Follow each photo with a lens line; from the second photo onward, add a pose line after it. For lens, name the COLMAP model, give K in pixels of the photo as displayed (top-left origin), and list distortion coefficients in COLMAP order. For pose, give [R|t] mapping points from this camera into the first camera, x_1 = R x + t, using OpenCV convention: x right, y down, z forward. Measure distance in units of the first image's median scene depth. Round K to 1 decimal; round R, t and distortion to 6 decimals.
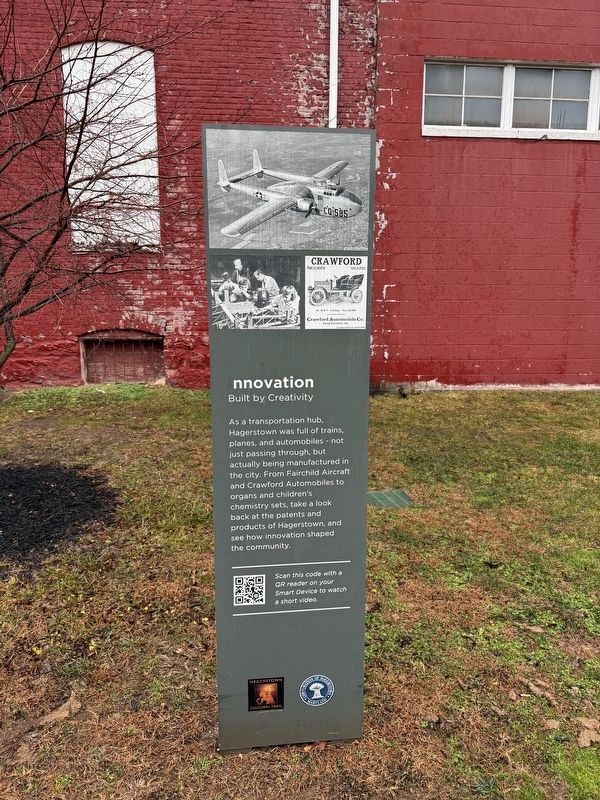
lens RADIAL K [[562.7, 0, 300.0], [0, 562.7, 400.0], [0, 0, 1]] dist [0.092158, -0.136775]
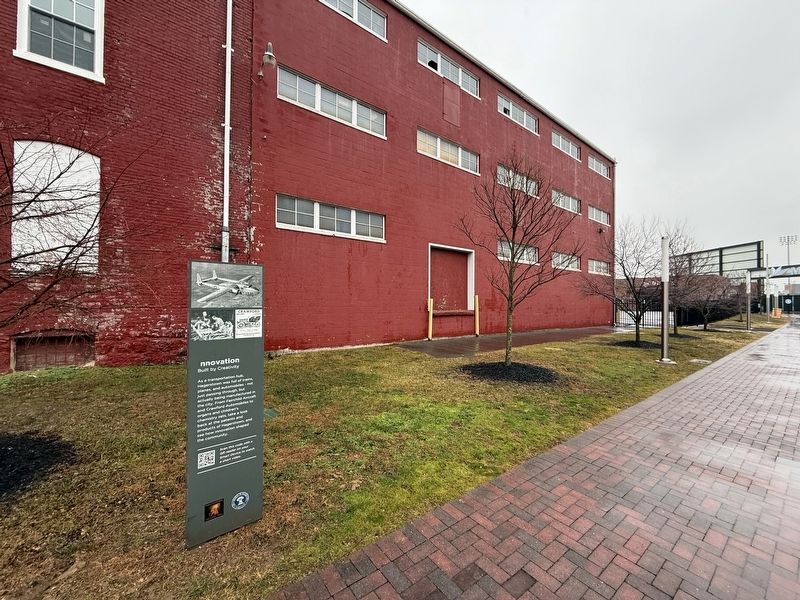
lens RADIAL K [[325.5, 0, 400.0], [0, 325.5, 300.0], [0, 0, 1]] dist [0.000446, 0.000134]
pose [[0.841689, 0.002583, 0.539956, -0.098328], [0.088732, 0.985732, -0.143032, -0.016087], [-0.532622, 0.168300, 0.829451, -0.373391]]
